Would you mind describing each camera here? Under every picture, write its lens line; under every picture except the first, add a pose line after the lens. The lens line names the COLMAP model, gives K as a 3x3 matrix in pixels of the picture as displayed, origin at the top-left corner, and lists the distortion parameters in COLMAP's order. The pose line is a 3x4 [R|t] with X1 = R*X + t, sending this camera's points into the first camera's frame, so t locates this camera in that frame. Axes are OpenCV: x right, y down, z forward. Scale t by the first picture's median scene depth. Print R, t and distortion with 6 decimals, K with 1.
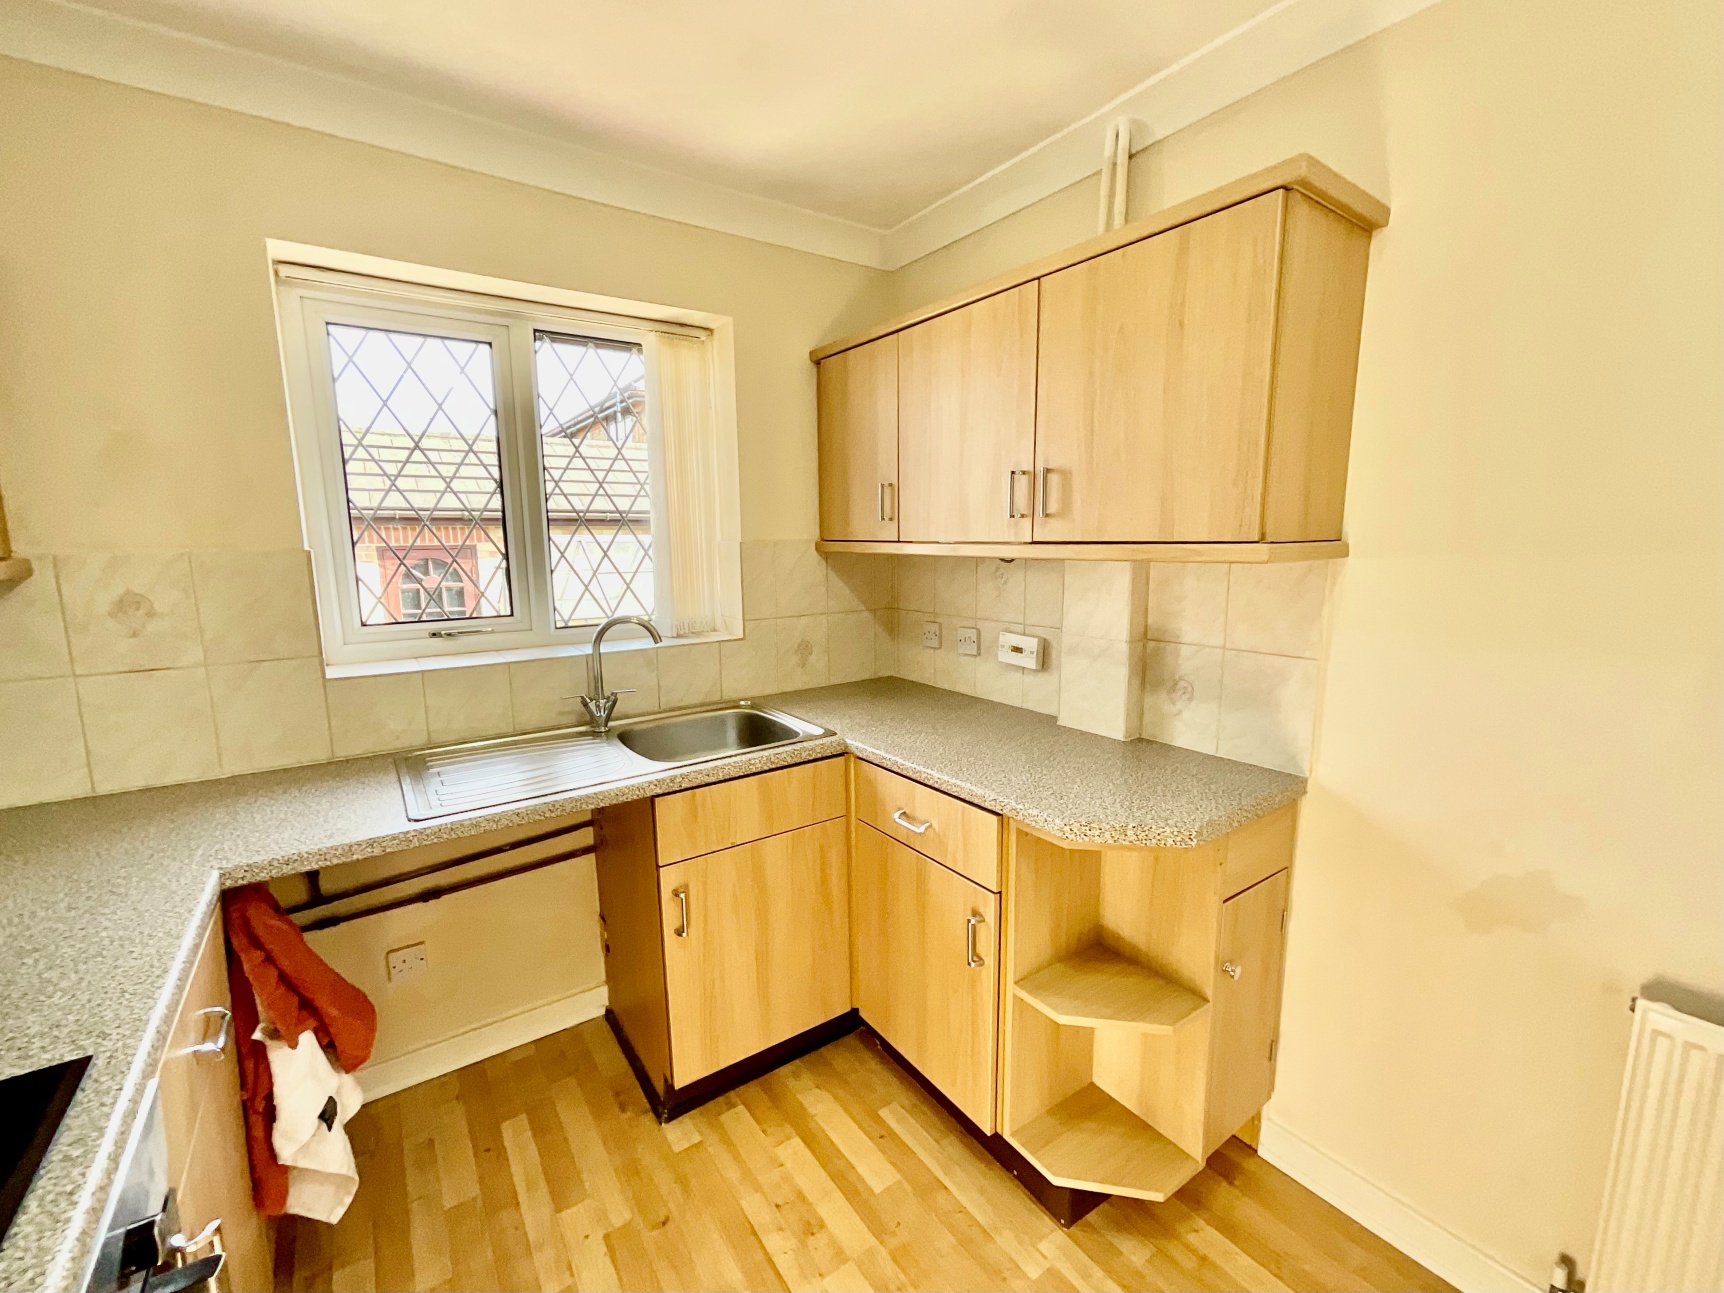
lens RADIAL K [[723.5, 0, 860.2], [0, 723.5, 642.3], [0, 0, 1]] dist [-0.000370, 0.000515]
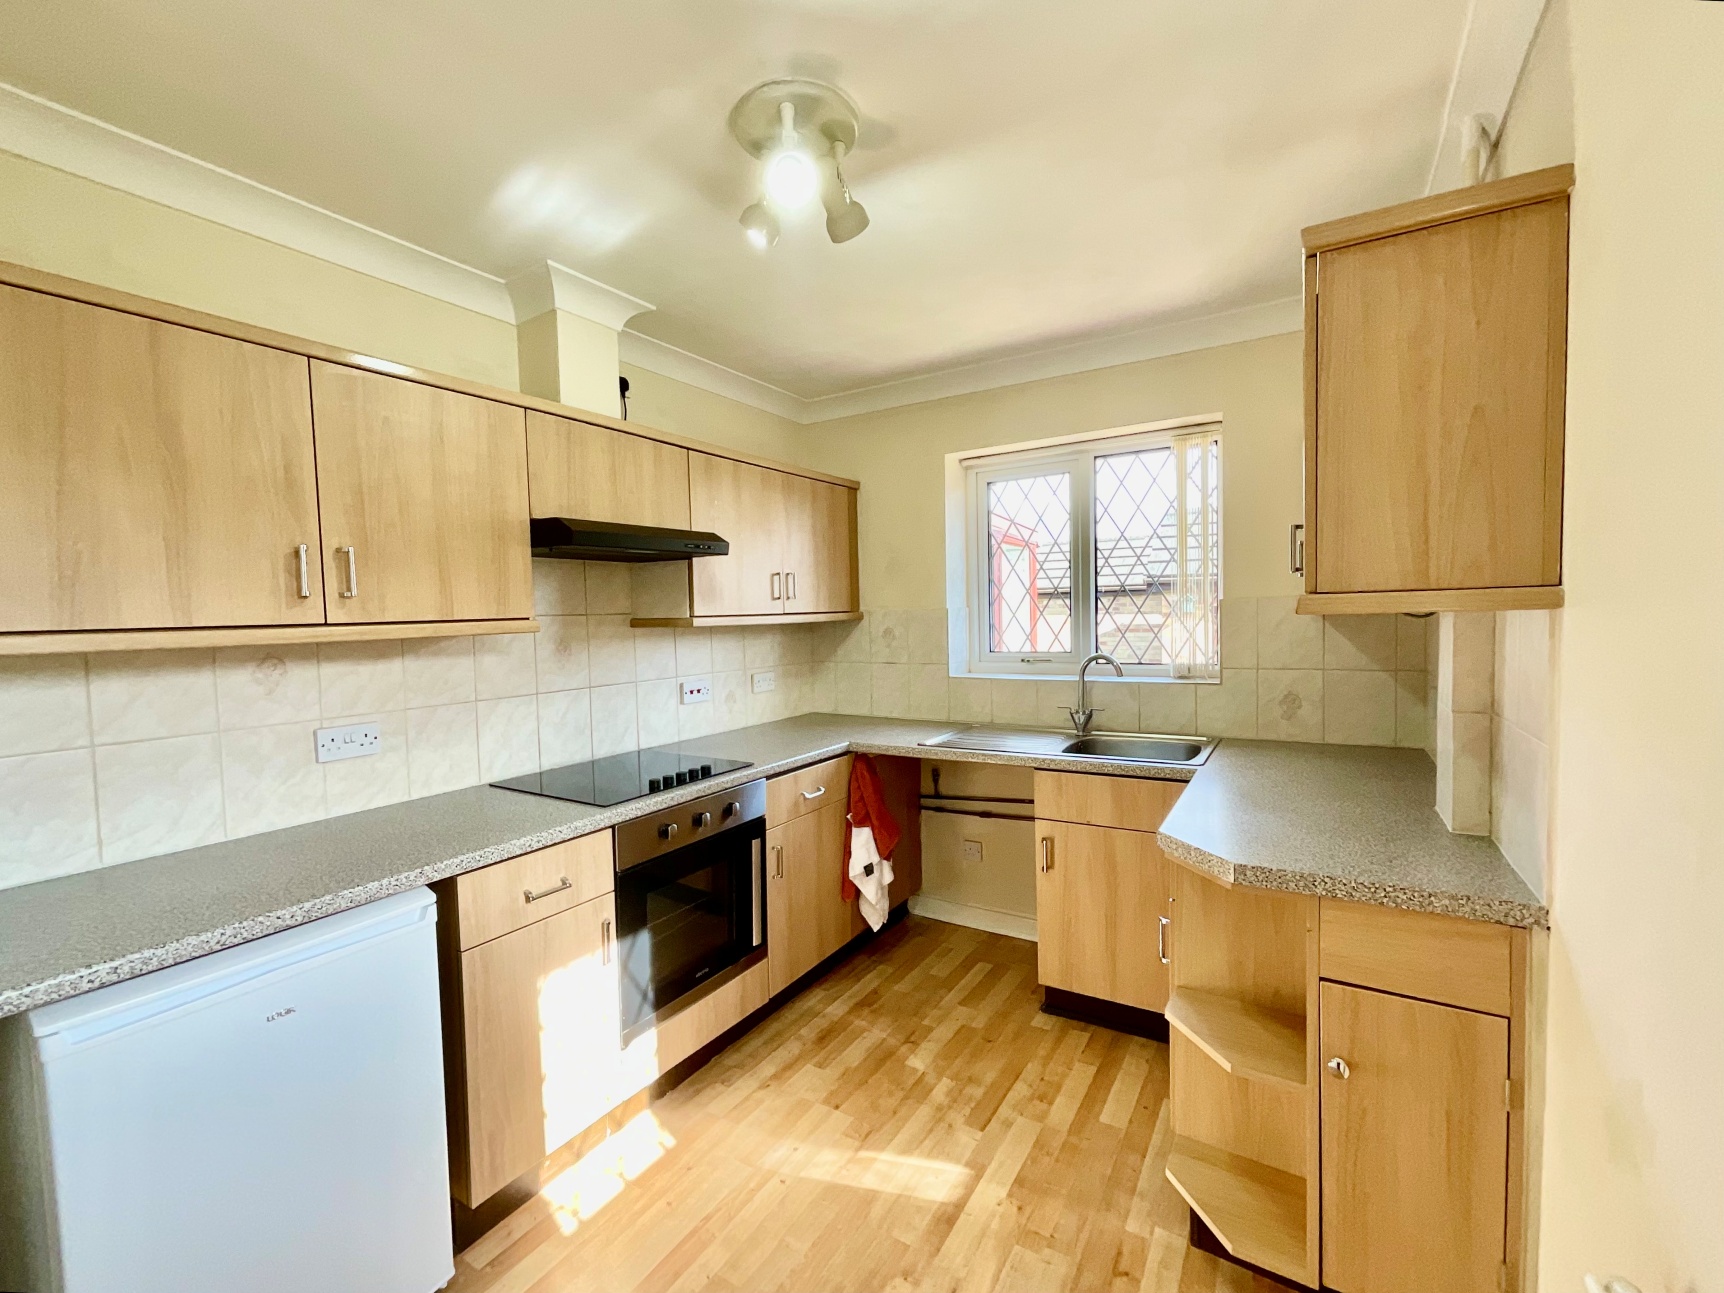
lens RADIAL K [[723.5, 0, 860.2], [0, 723.5, 642.3], [0, 0, 1]] dist [-0.000370, 0.000515]
pose [[0.394494, 0.034570, -0.918248, 0.988074], [-0.114282, 0.993379, -0.011699, 0.011852], [0.911764, 0.109555, 0.395832, 0.050537]]
